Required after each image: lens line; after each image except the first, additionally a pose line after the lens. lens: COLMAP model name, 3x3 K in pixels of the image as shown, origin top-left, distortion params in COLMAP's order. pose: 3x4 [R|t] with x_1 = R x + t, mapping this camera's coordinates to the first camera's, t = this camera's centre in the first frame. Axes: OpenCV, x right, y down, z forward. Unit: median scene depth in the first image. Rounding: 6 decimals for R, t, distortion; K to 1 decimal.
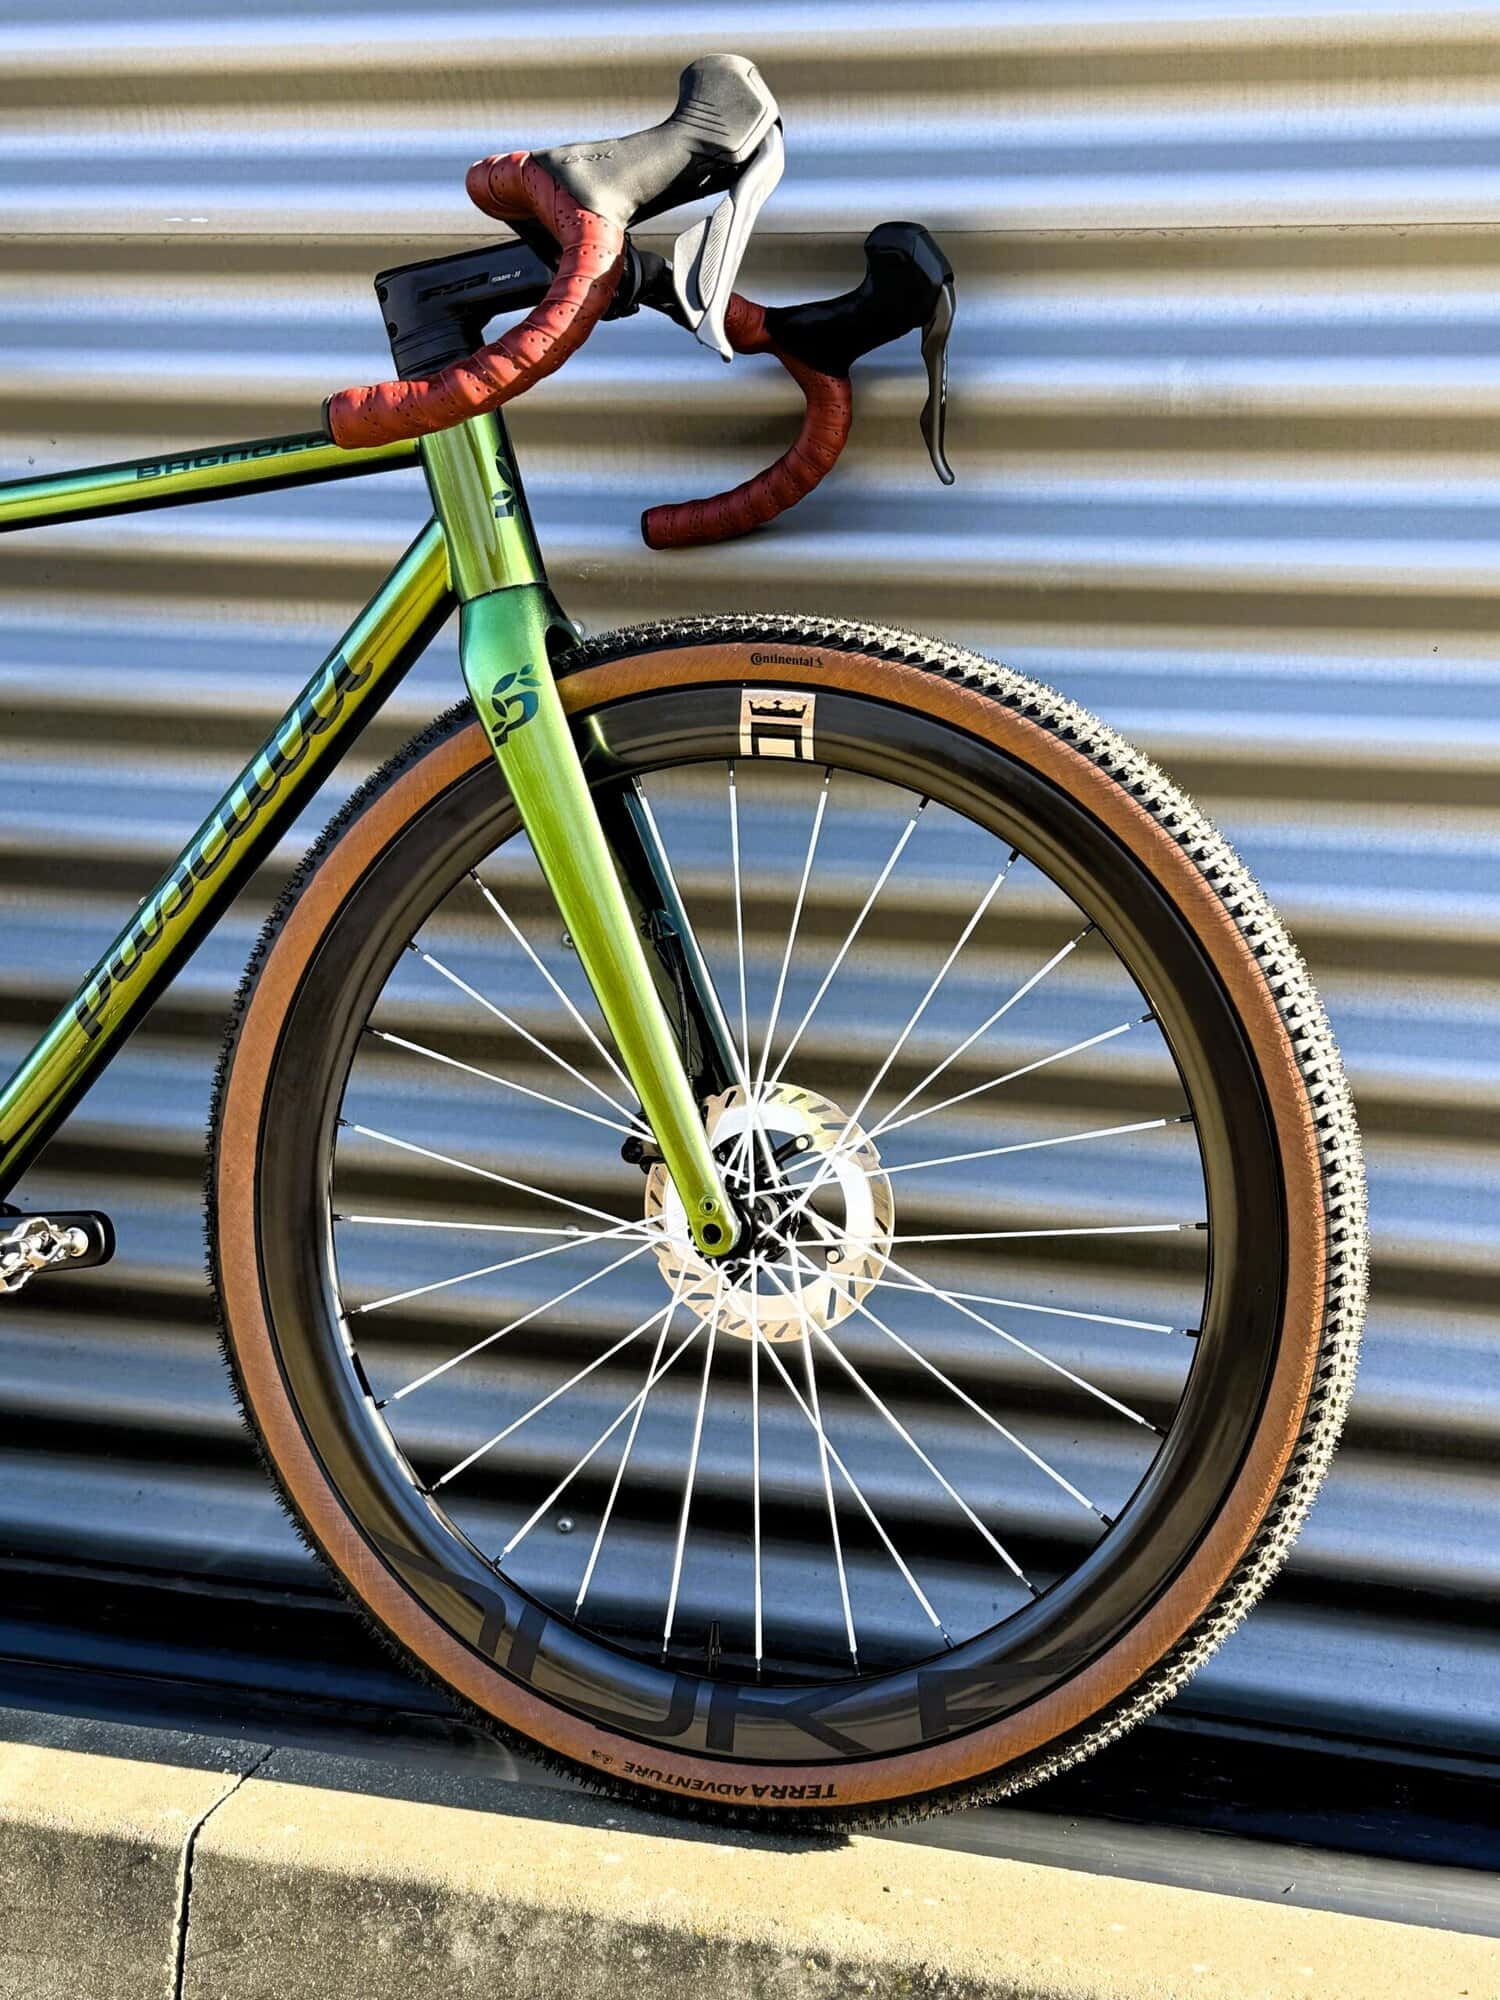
lens RADIAL K [[2650.9, 0, 750.0], [0, 2650.9, 1002.9], [0, 0, 1]] dist [0.121940, 0.000000]
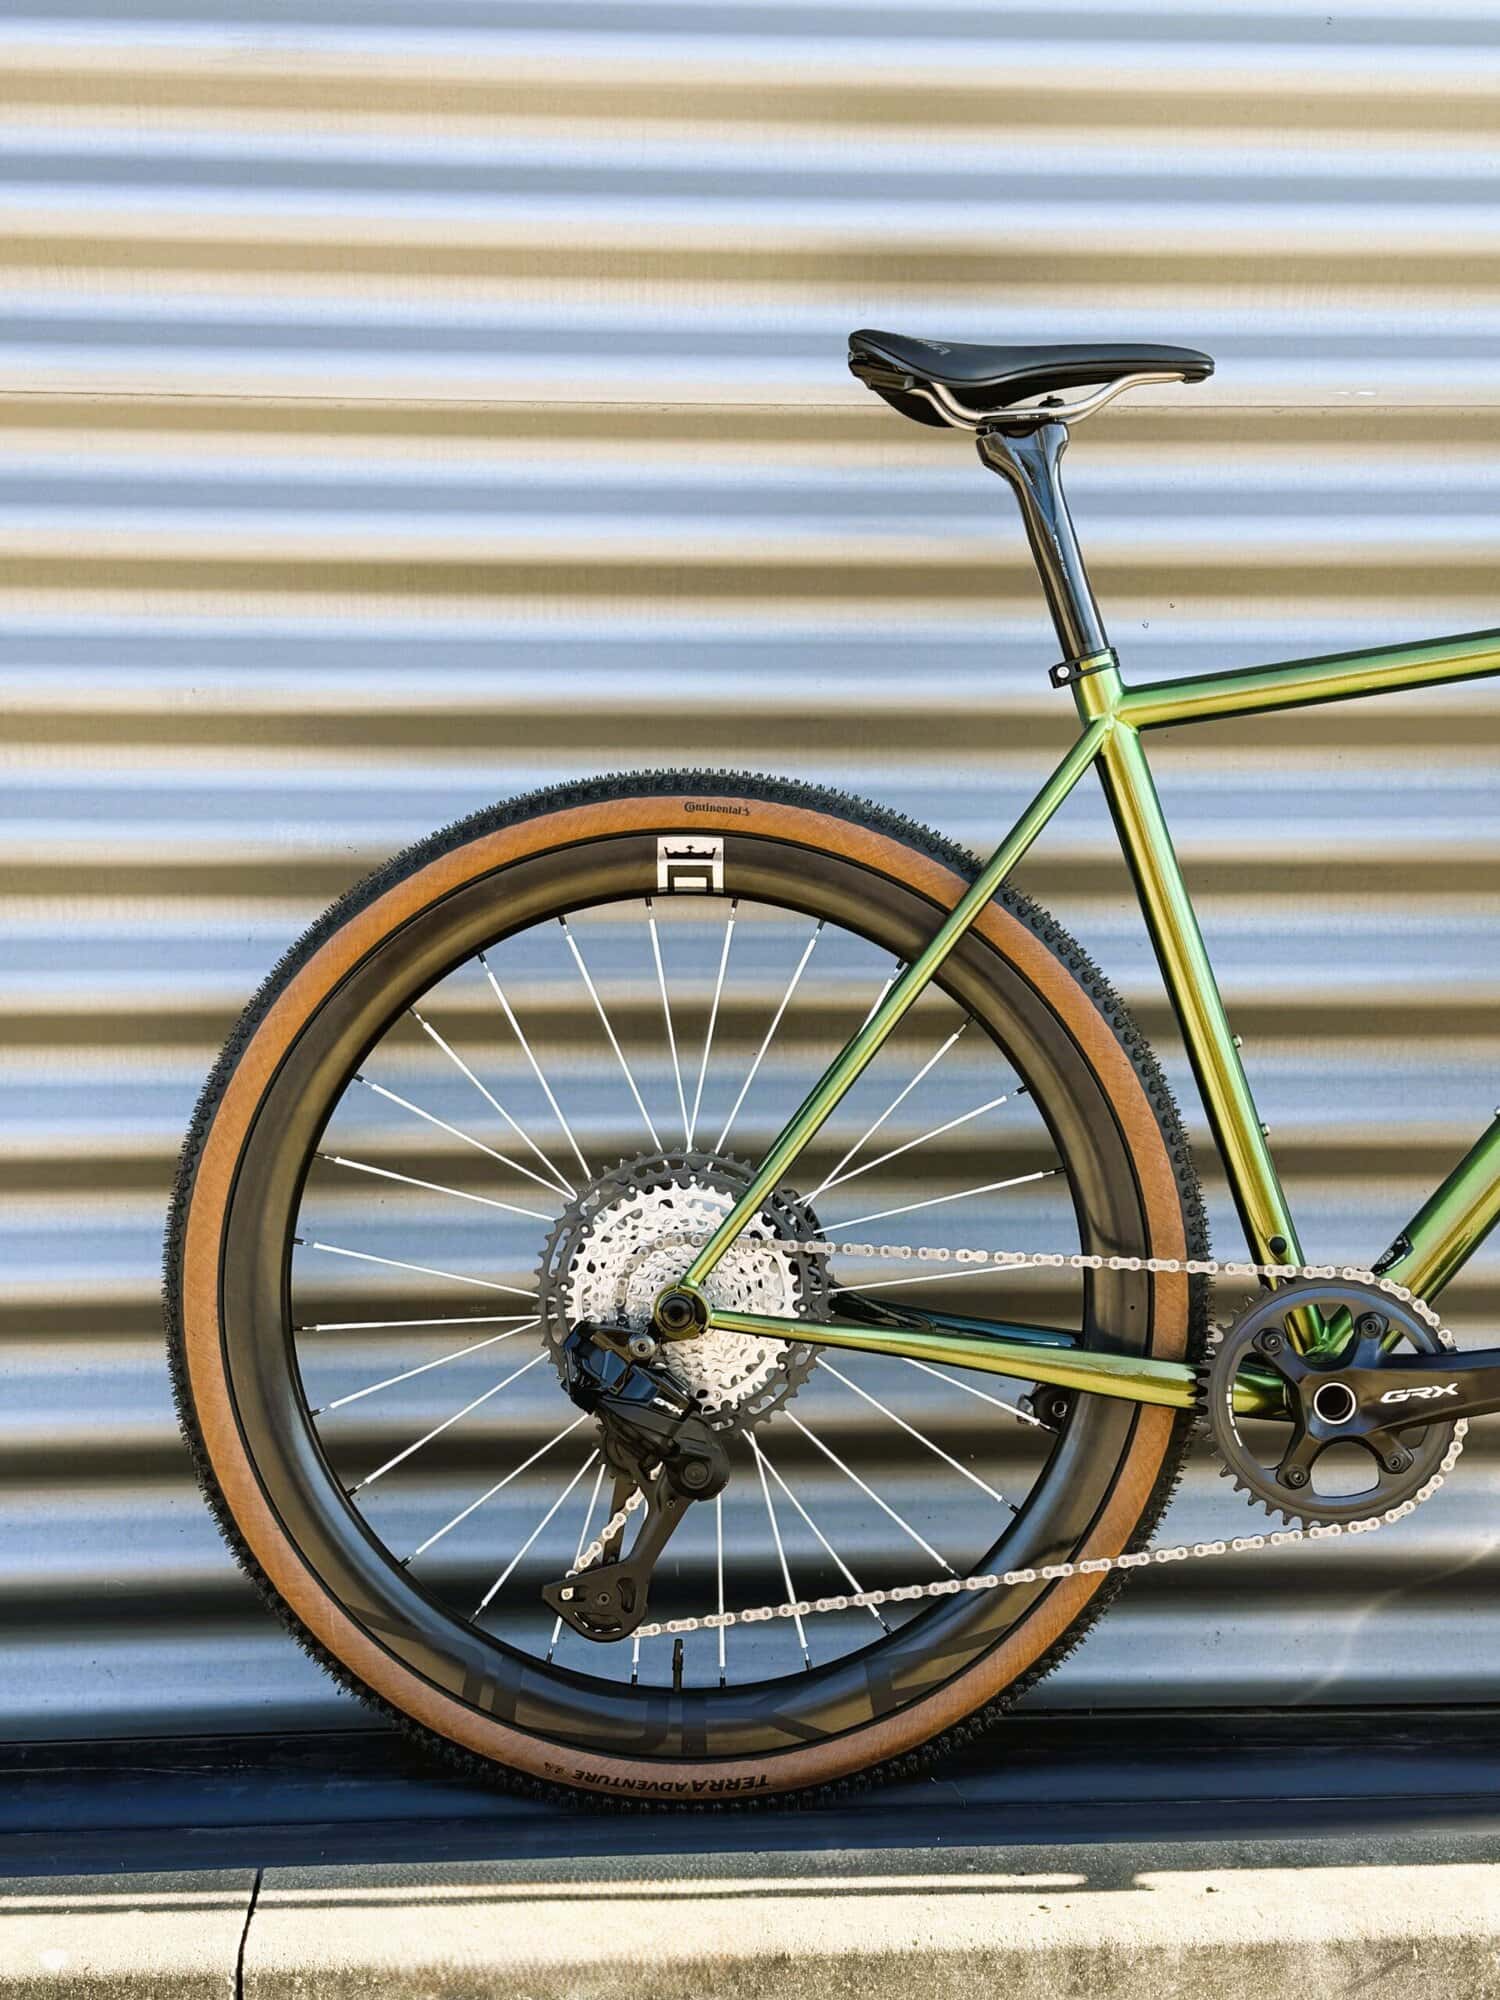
lens RADIAL K [[2650.9, 0, 749.7], [0, 2650.9, 1007.6], [0, 0, 1]] dist [0.121940, 0.000000]
pose [[0.942236, -0.060881, 0.329371, -0.952876], [0.076873, 0.996400, -0.035736, -0.039628], [-0.326010, 0.058991, 0.943524, 0.124340]]
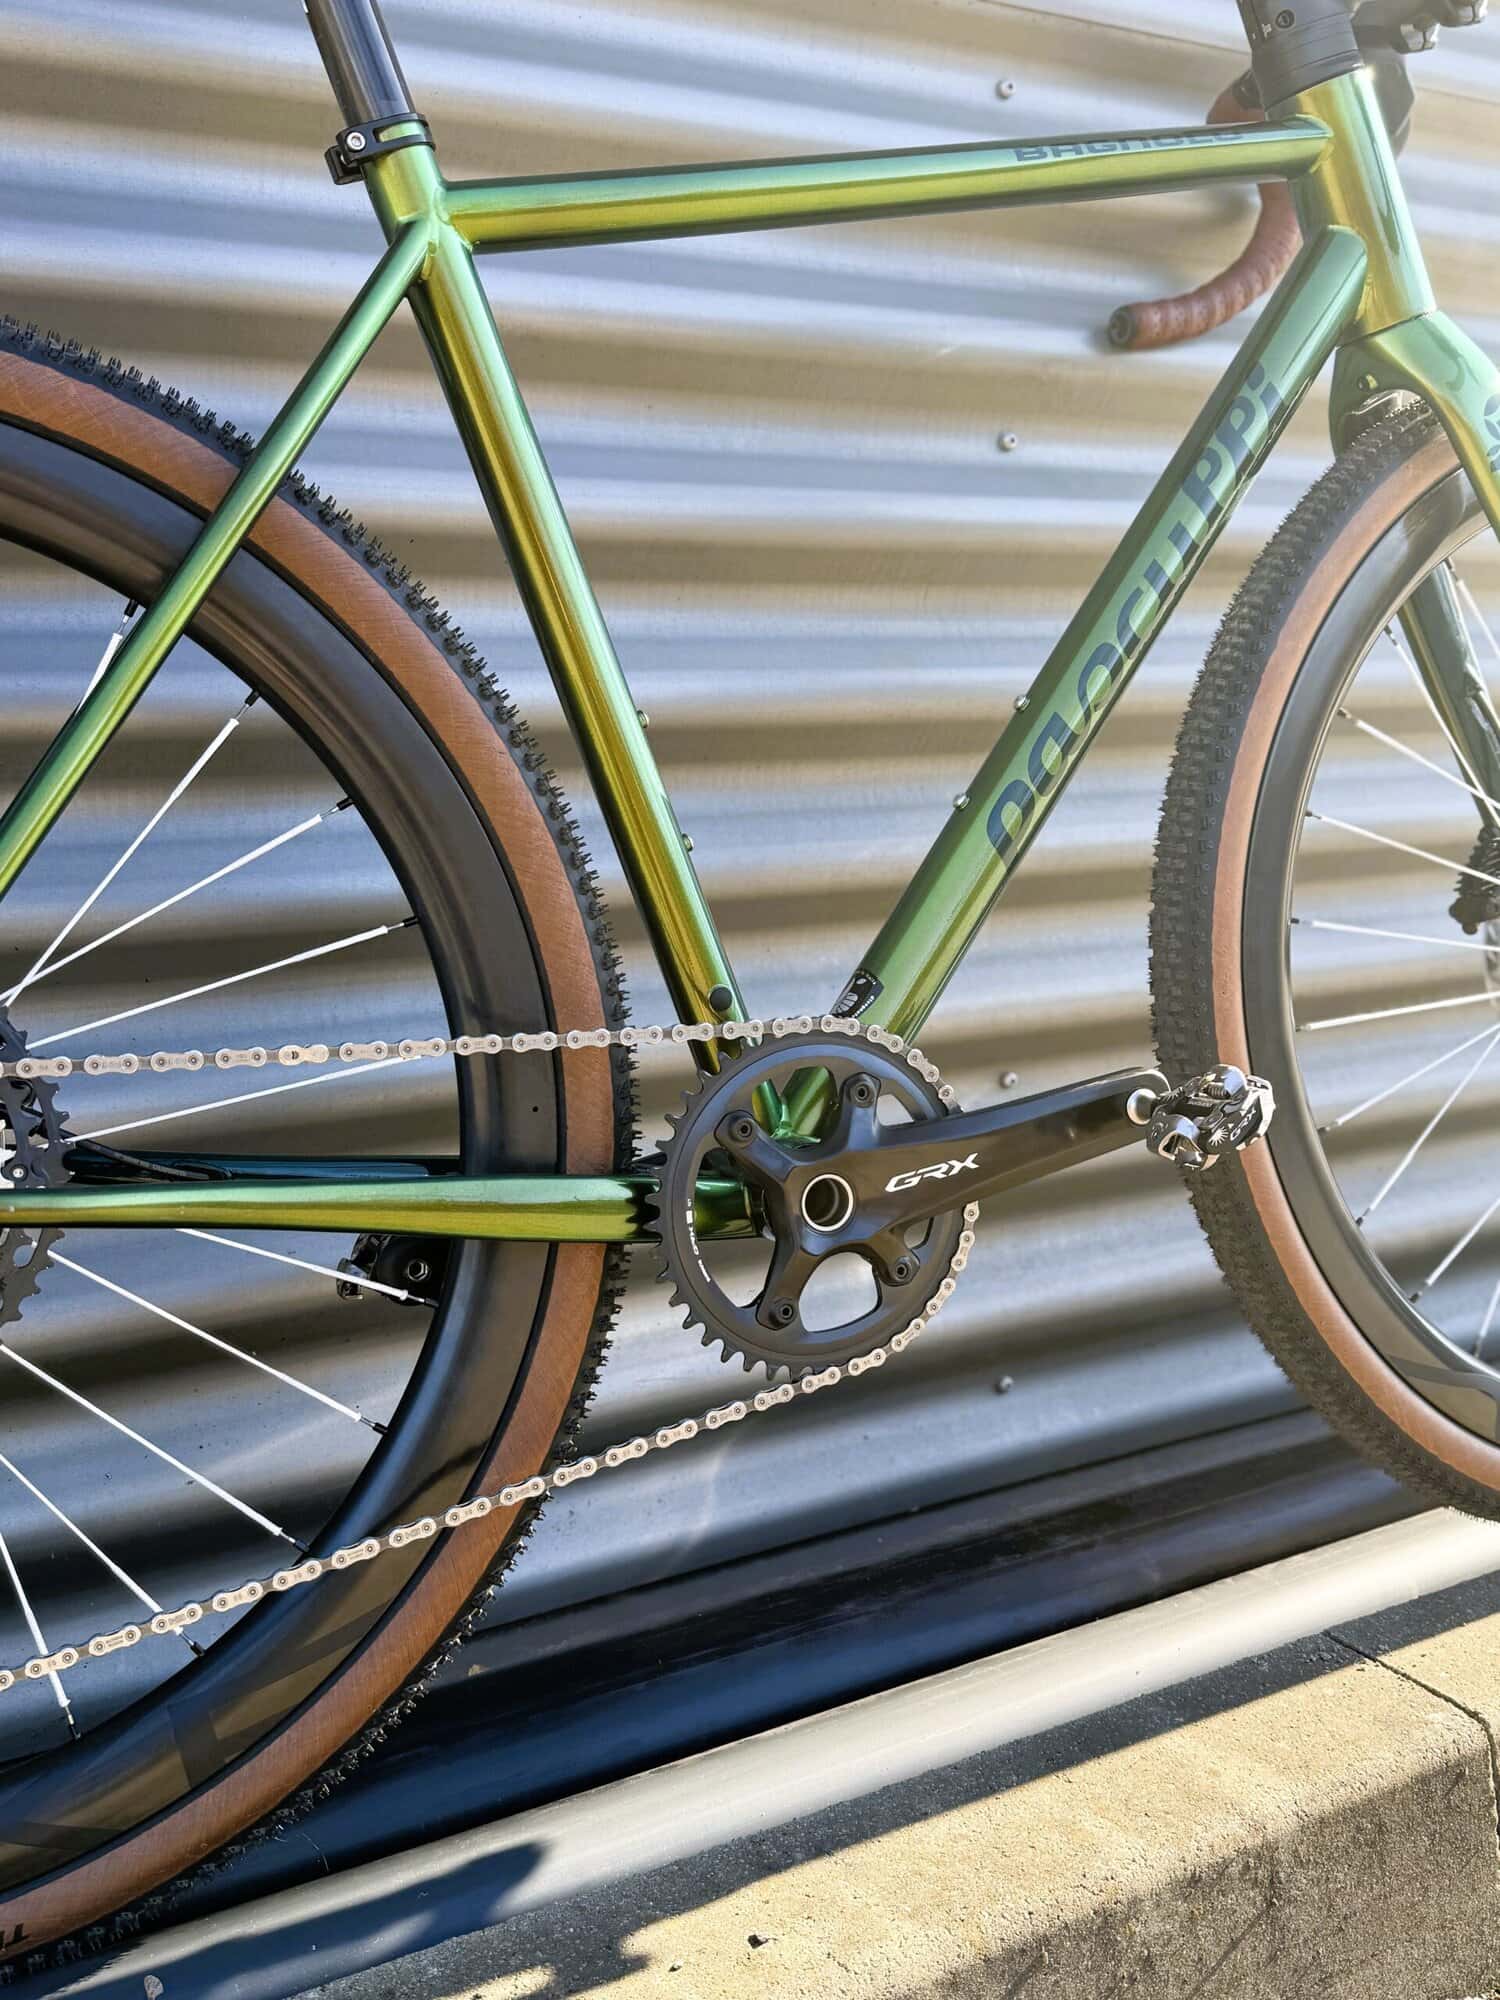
lens RADIAL K [[1917.3, 0, 751.4], [0, 1917.3, 1007.4], [0, 0, 1]] dist [0.029785, 0.000000]
pose [[0.697157, -0.147632, 0.701554, -0.775377], [0.160304, 0.985892, 0.048168, 0.014503], [-0.698767, 0.078881, 0.710987, 0.711004]]
